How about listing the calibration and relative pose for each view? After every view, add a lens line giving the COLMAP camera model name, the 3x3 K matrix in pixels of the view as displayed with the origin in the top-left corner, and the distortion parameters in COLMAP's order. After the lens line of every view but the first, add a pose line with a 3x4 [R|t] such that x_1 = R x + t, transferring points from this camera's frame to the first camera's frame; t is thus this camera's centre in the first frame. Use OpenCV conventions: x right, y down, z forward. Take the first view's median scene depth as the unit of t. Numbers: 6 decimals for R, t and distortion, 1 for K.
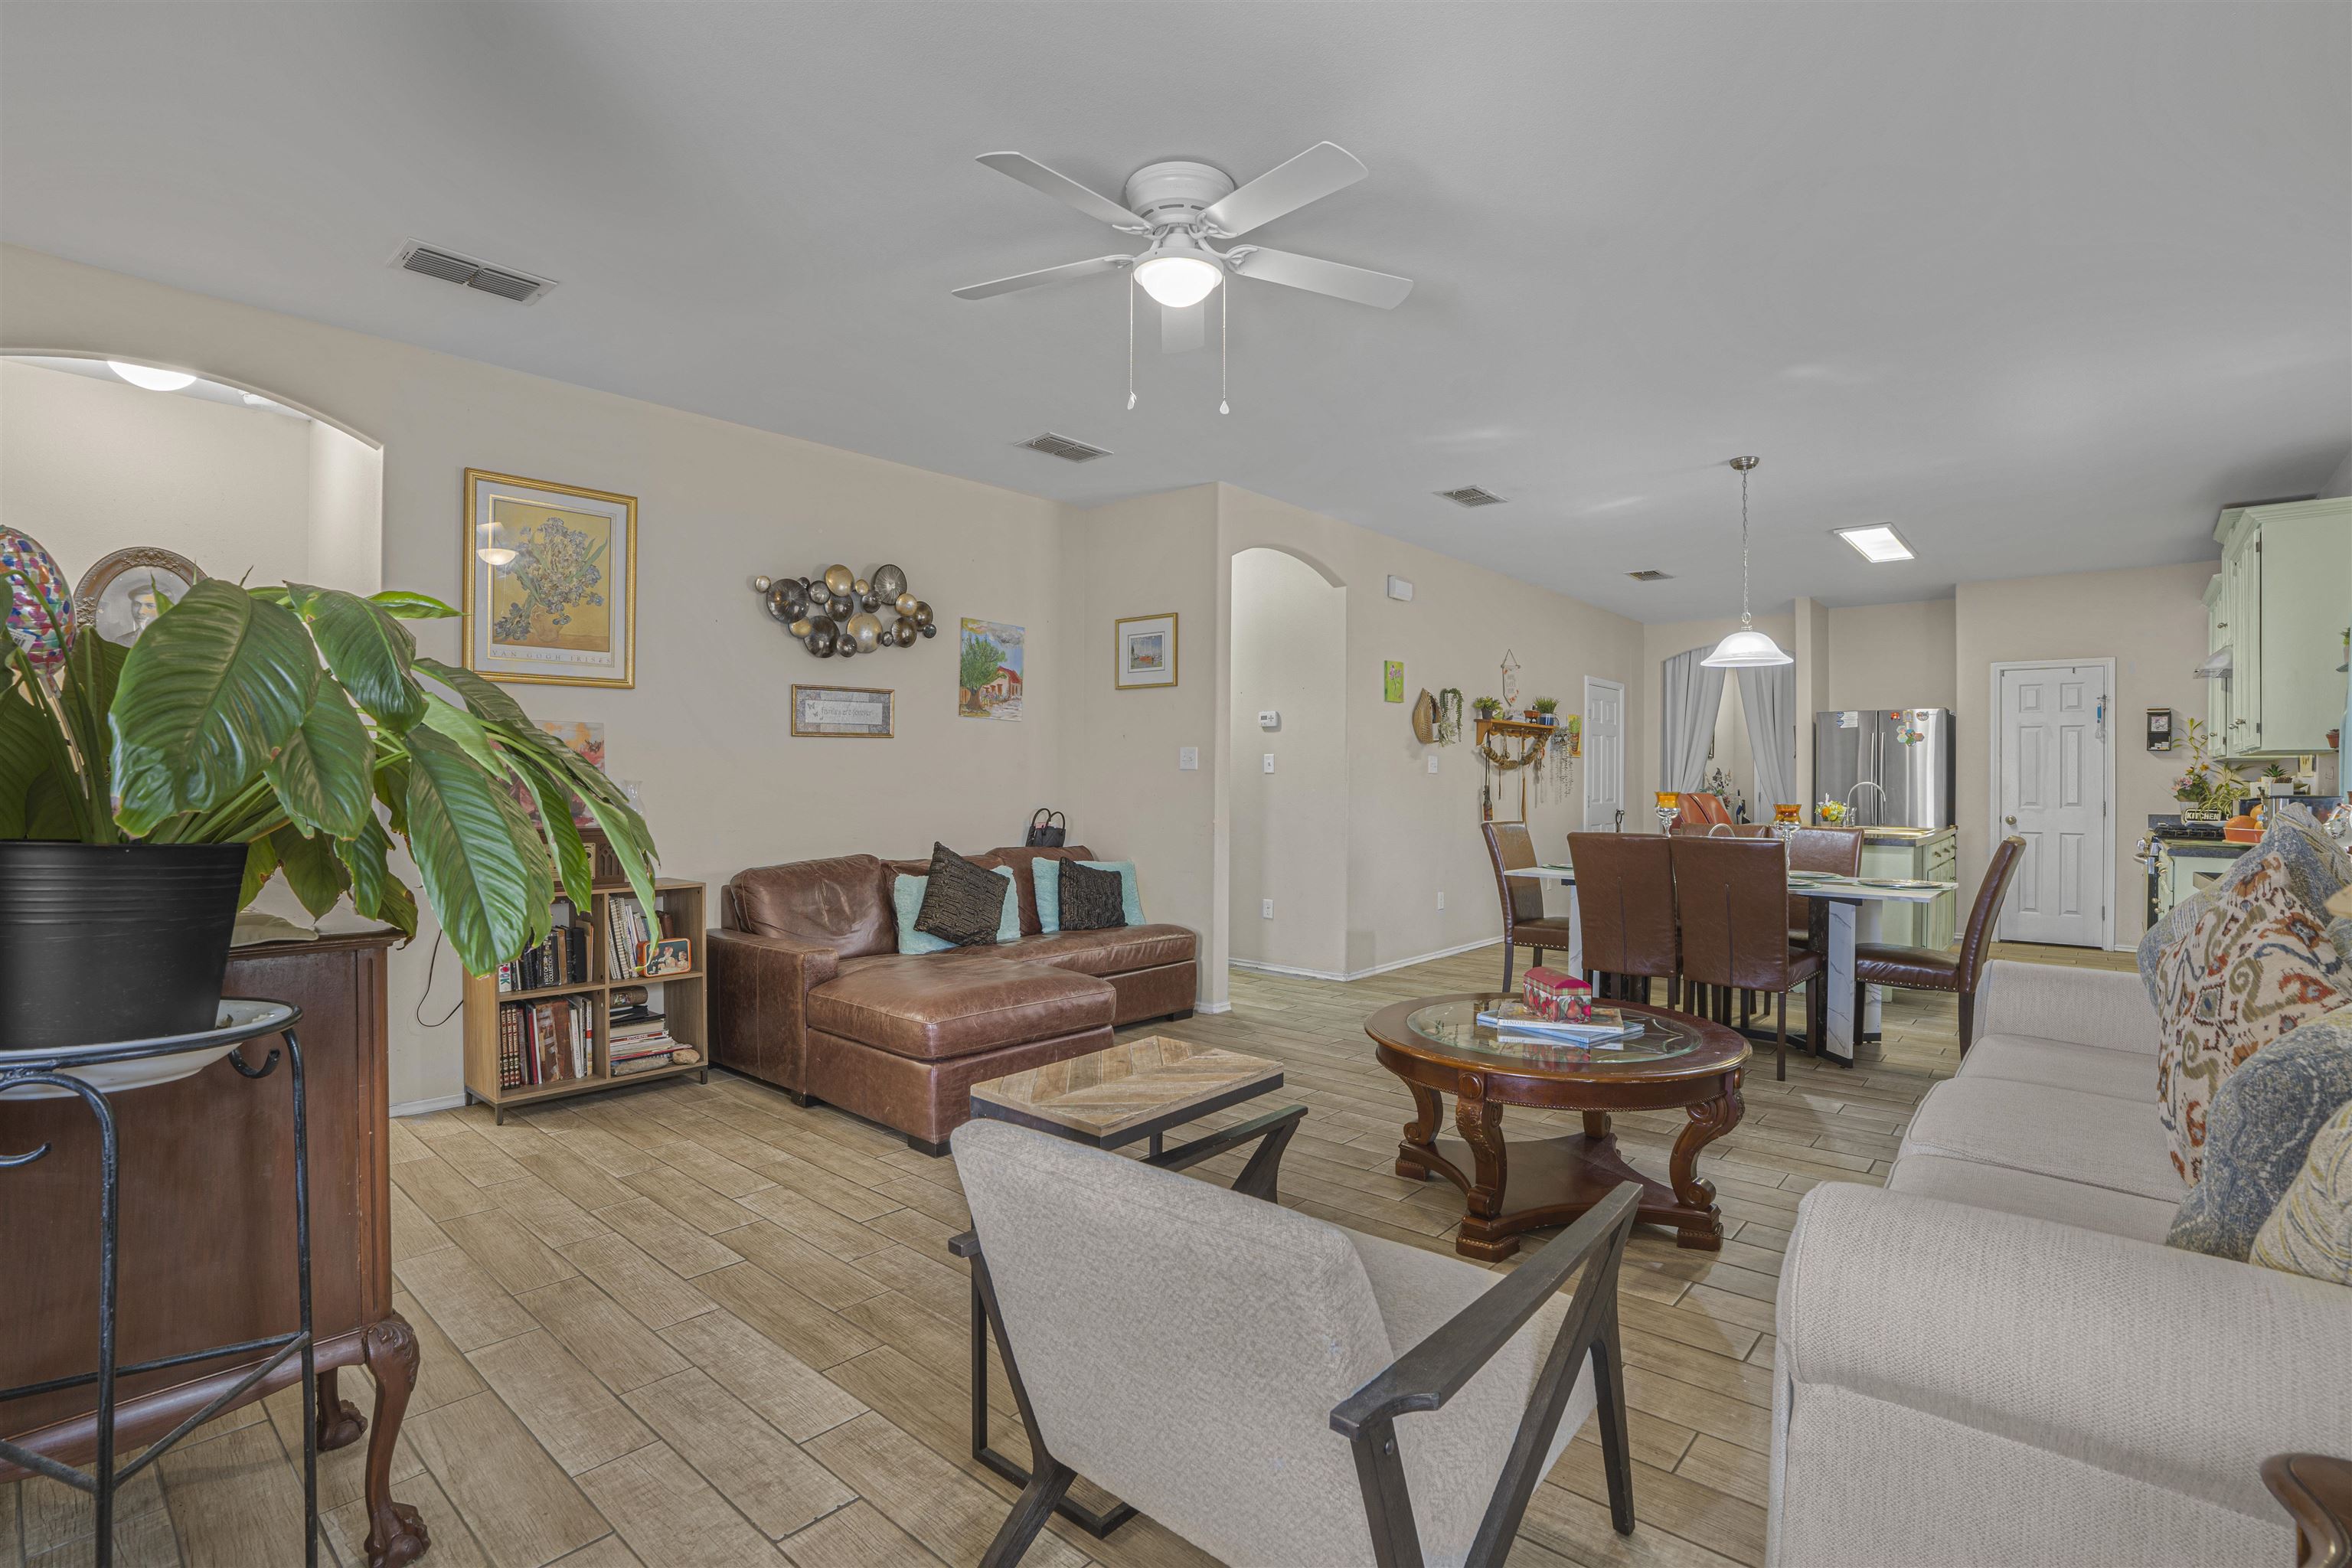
lens RADIAL K [[1101.8, 0, 1177.5], [0, 1101.8, 779.0], [0, 0, 1]] dist [-0.064553, 0.023278]
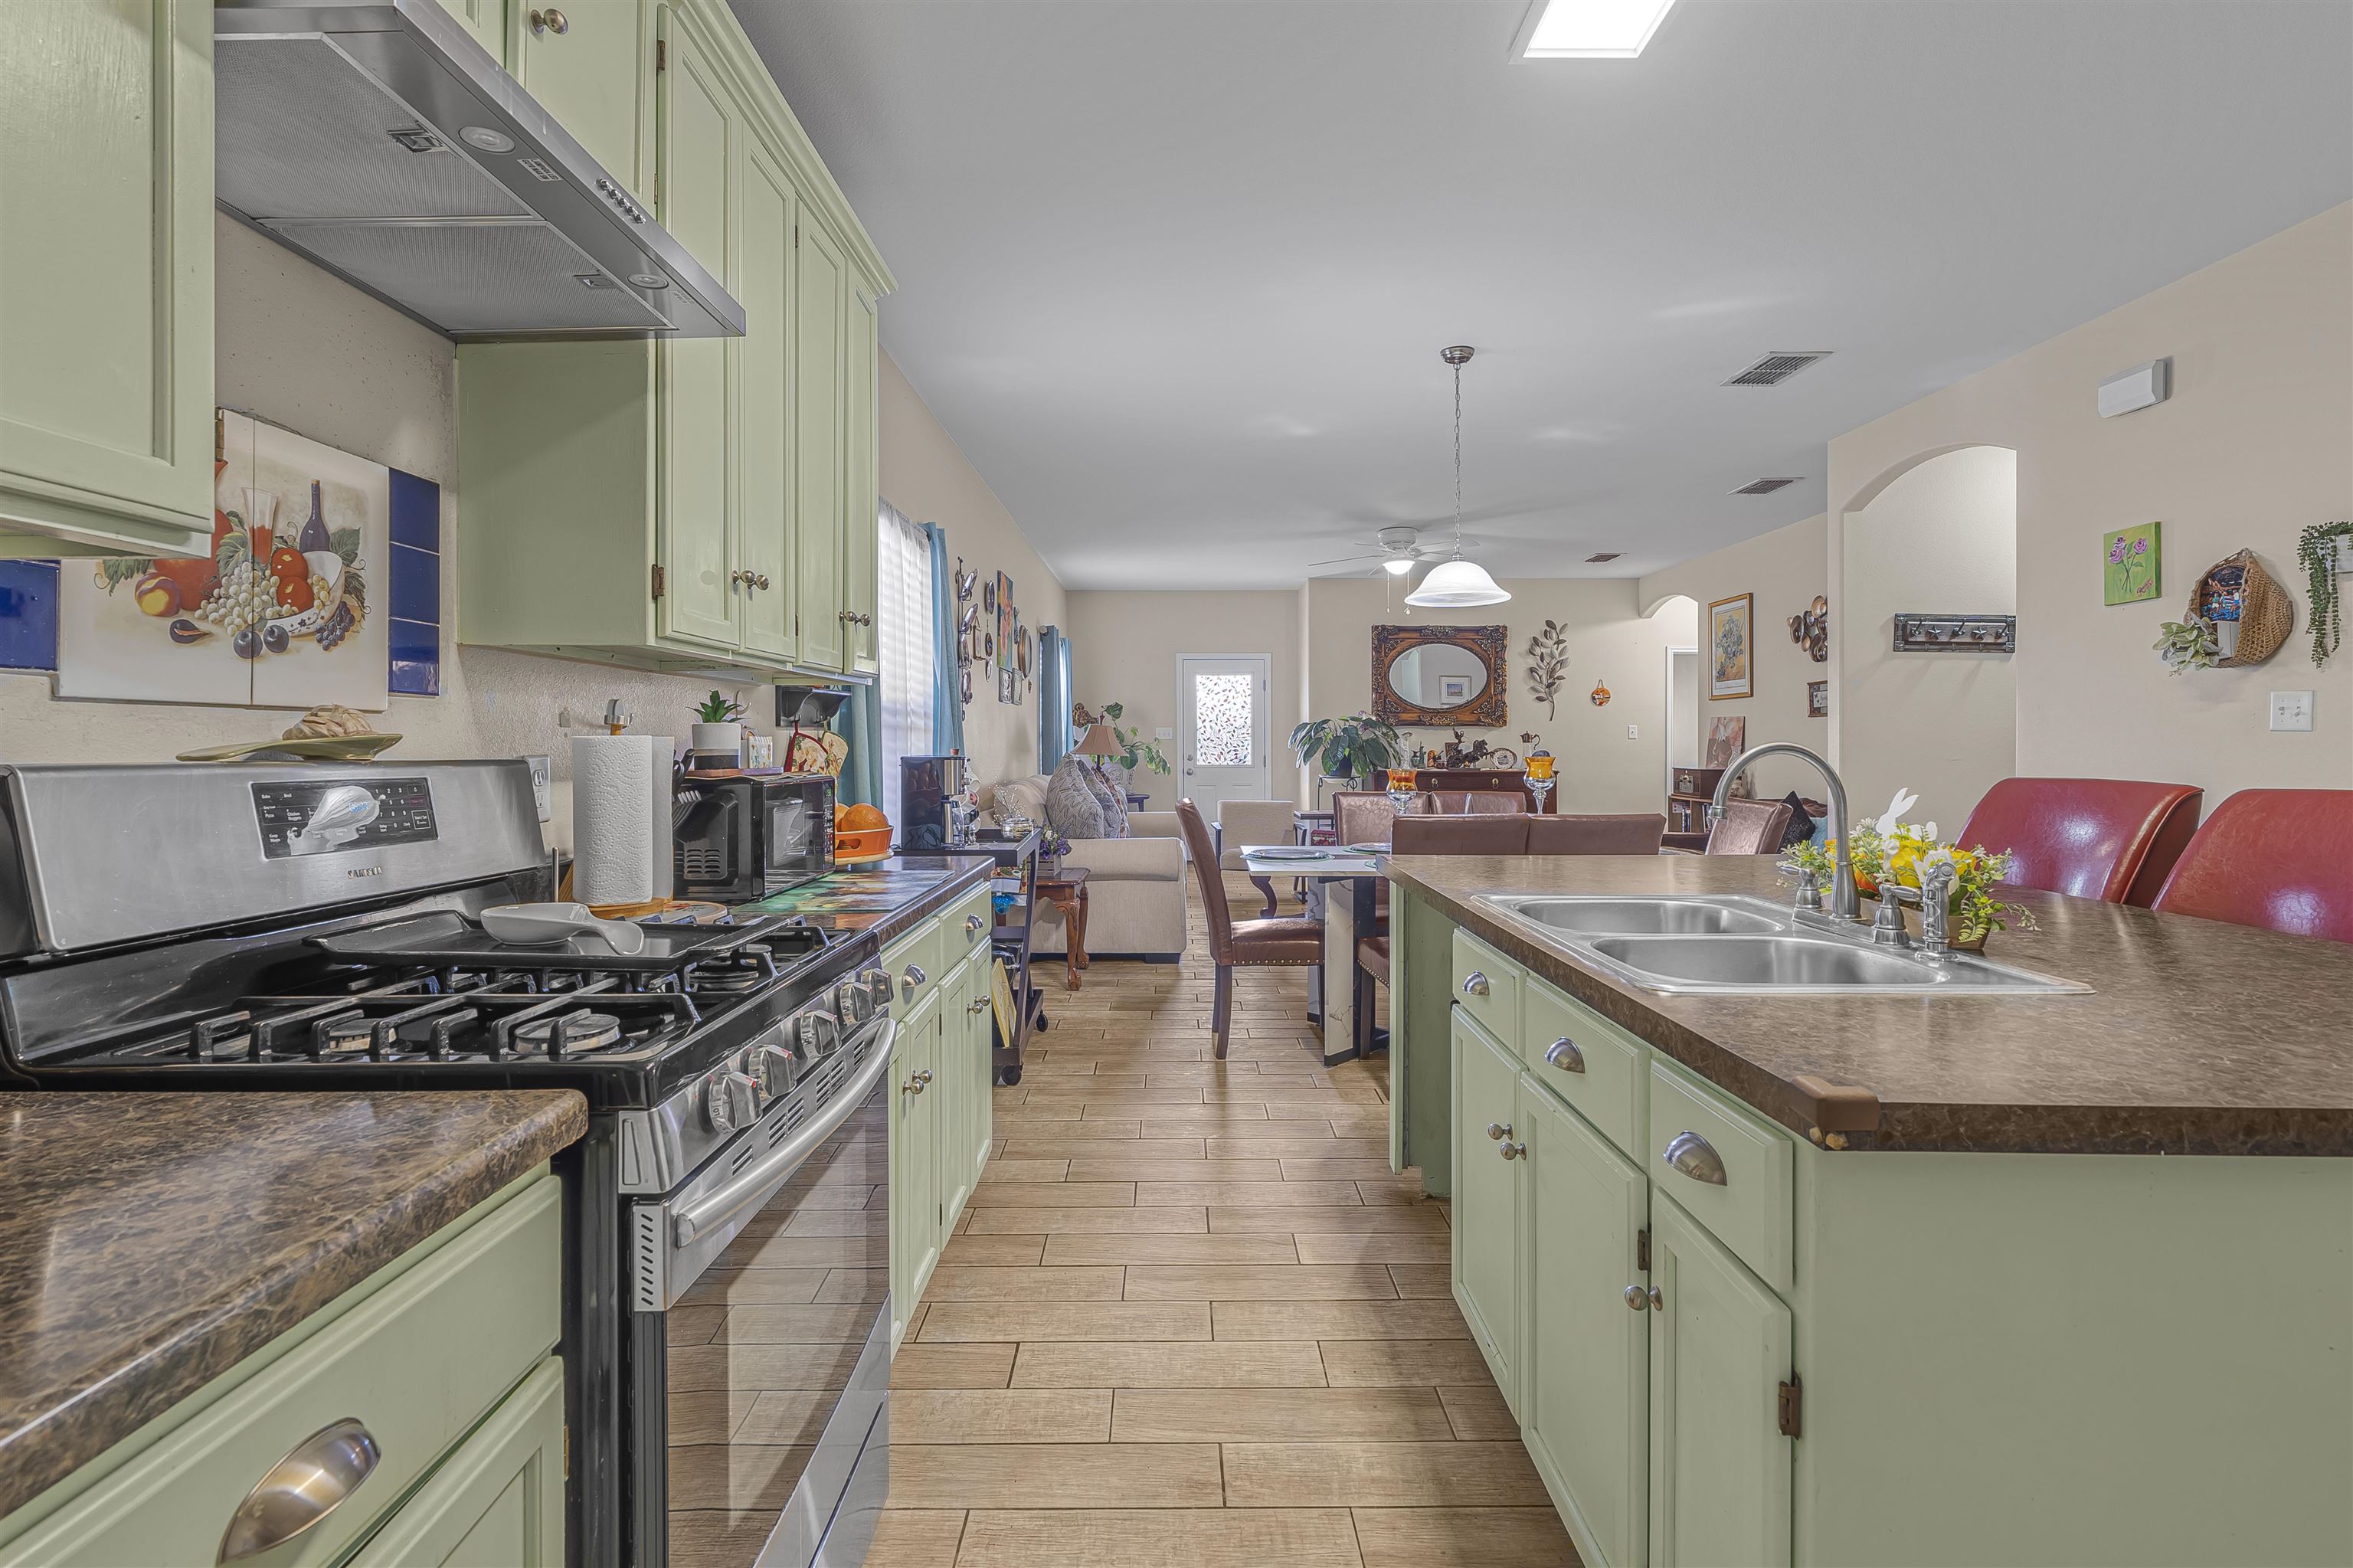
lens RADIAL K [[1068.8, 0, 1176.0], [0, 1068.8, 744.0], [0, 0, 1]] dist [-0.005139, 0.001344]
pose [[-0.756006, -0.006048, -0.654537, 0.845425], [-0.006524, 0.999977, -0.001705, 0.003611], [0.654533, 0.002981, -0.756028, 1.026355]]
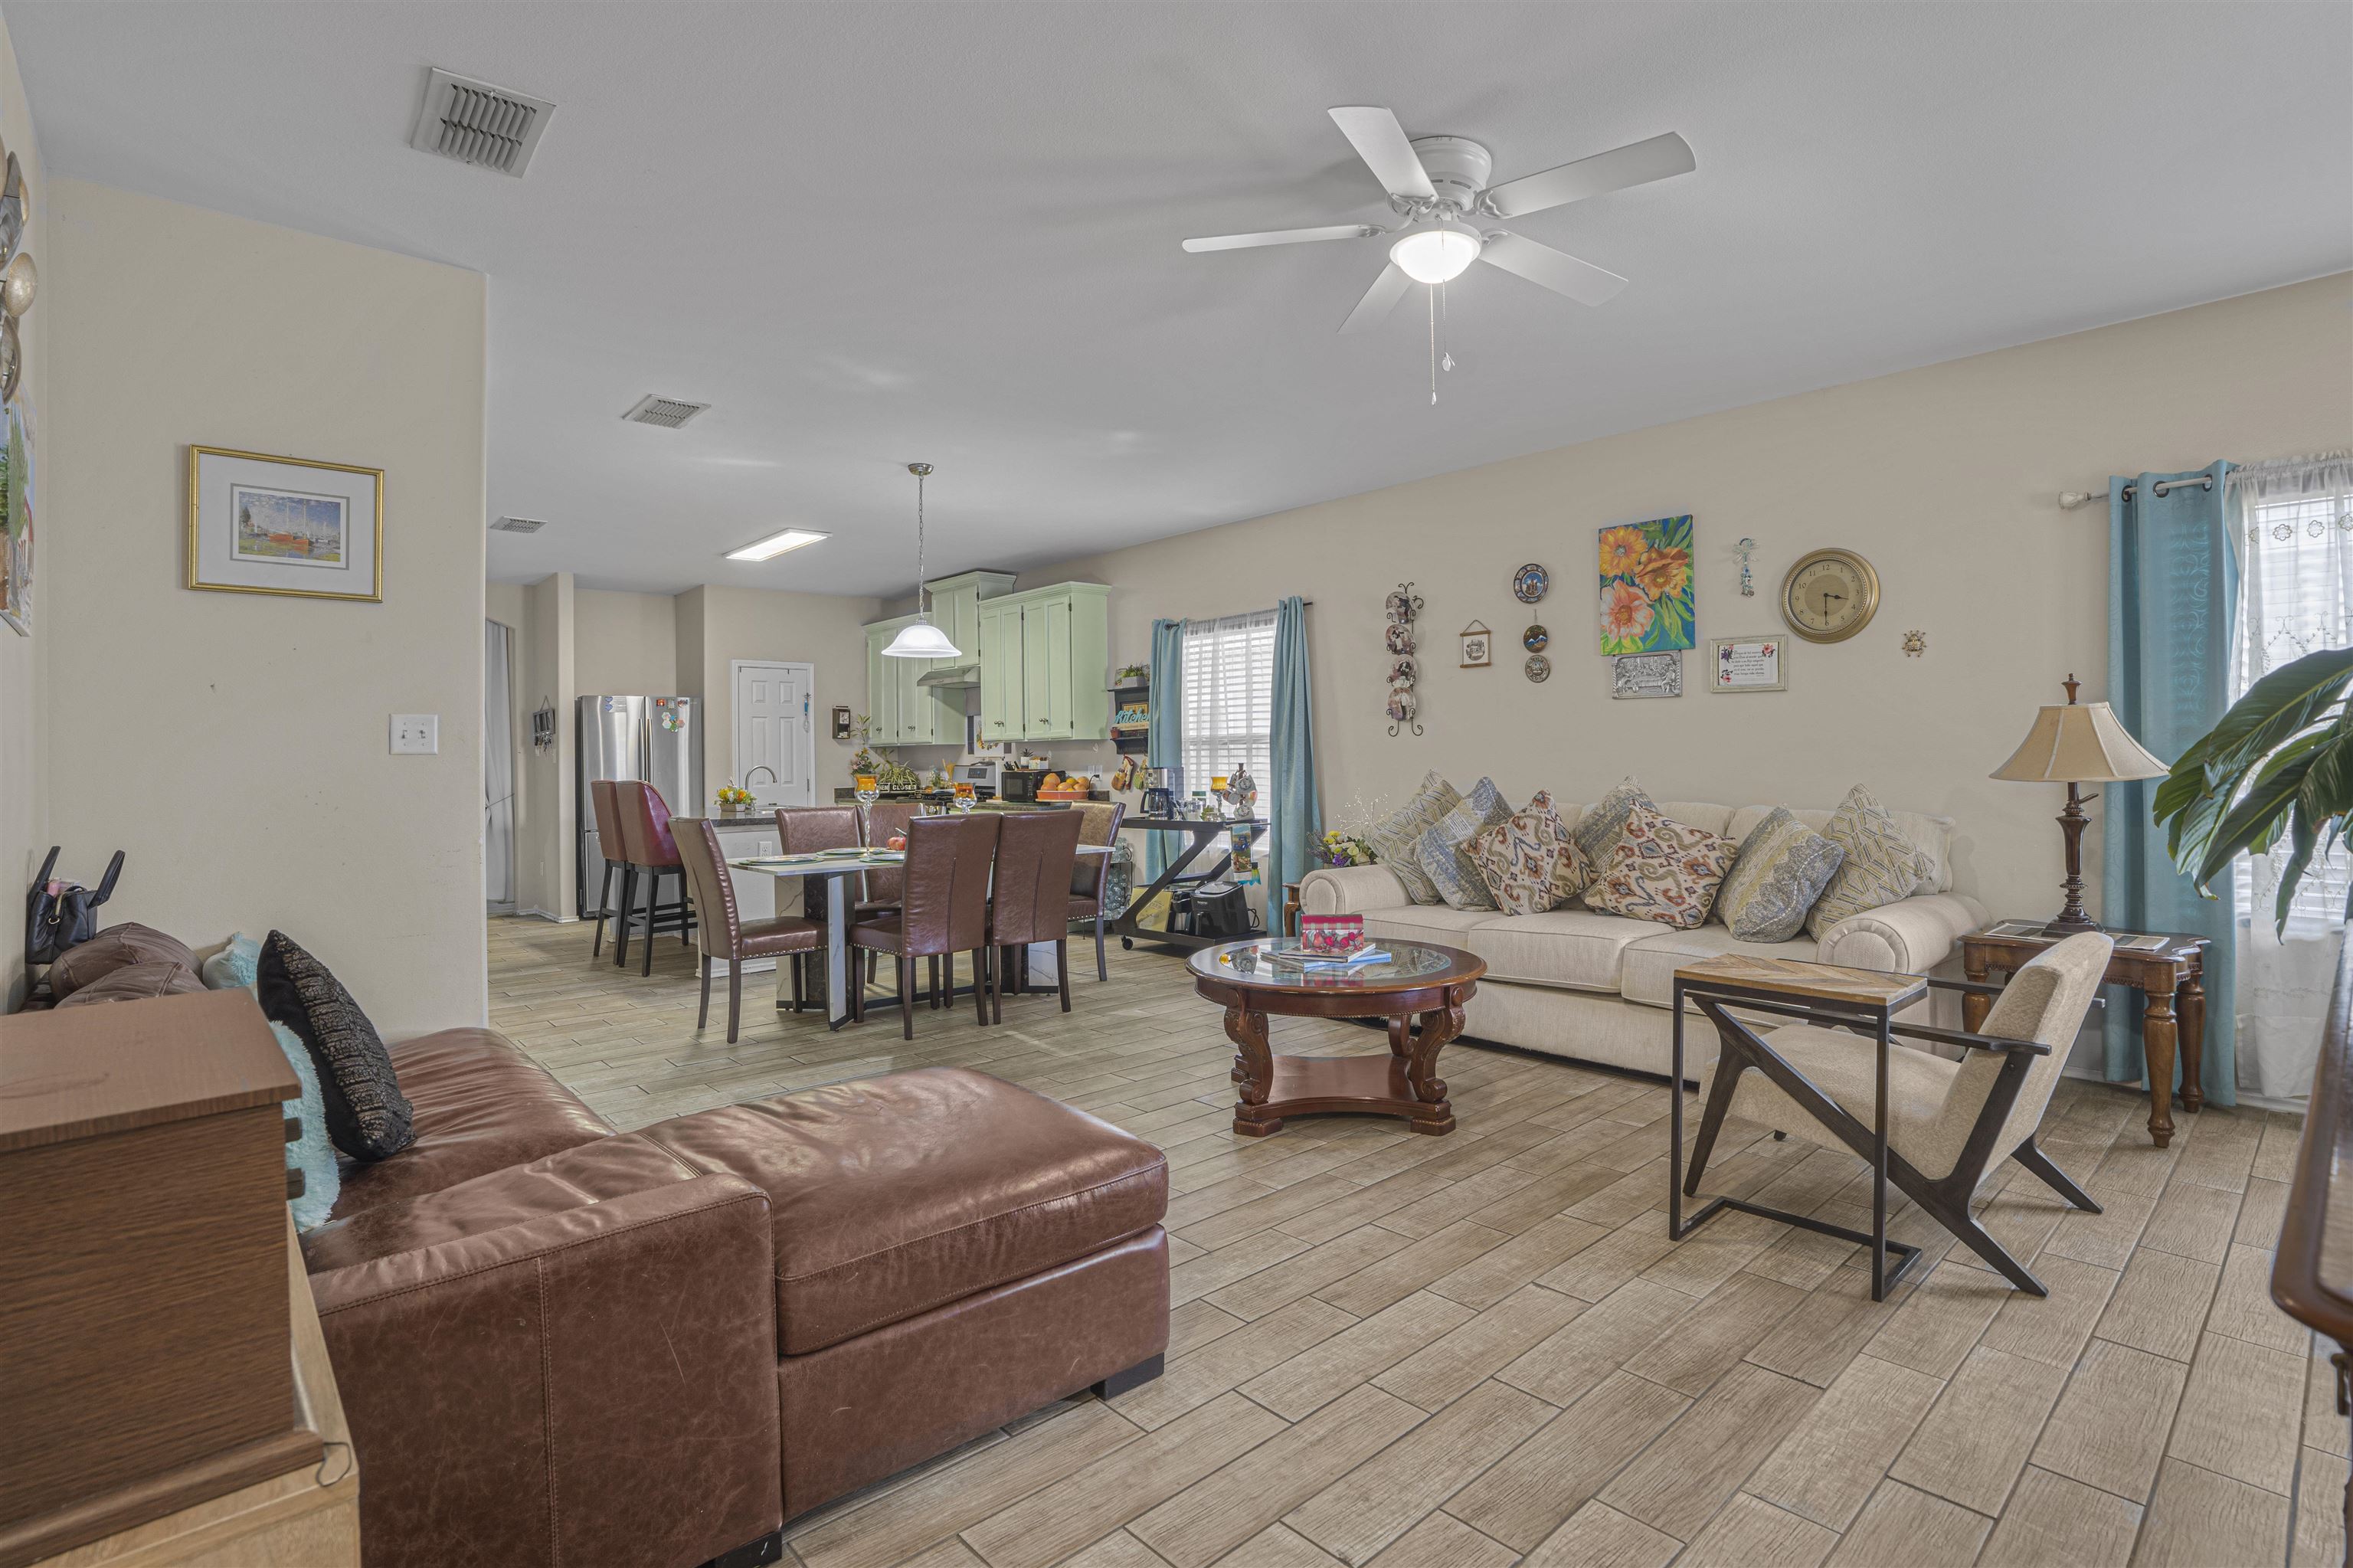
lens RADIAL K [[1144.2, 0, 1189.9], [0, 1144.2, 750.2], [0, 0, 1]] dist [-0.068294, 0.025854]
pose [[0.115791, 0.001657, 0.993272, -0.398062], [0.013842, 0.999899, -0.003282, -0.002609], [-0.993177, 0.014129, 0.115757, 0.421363]]
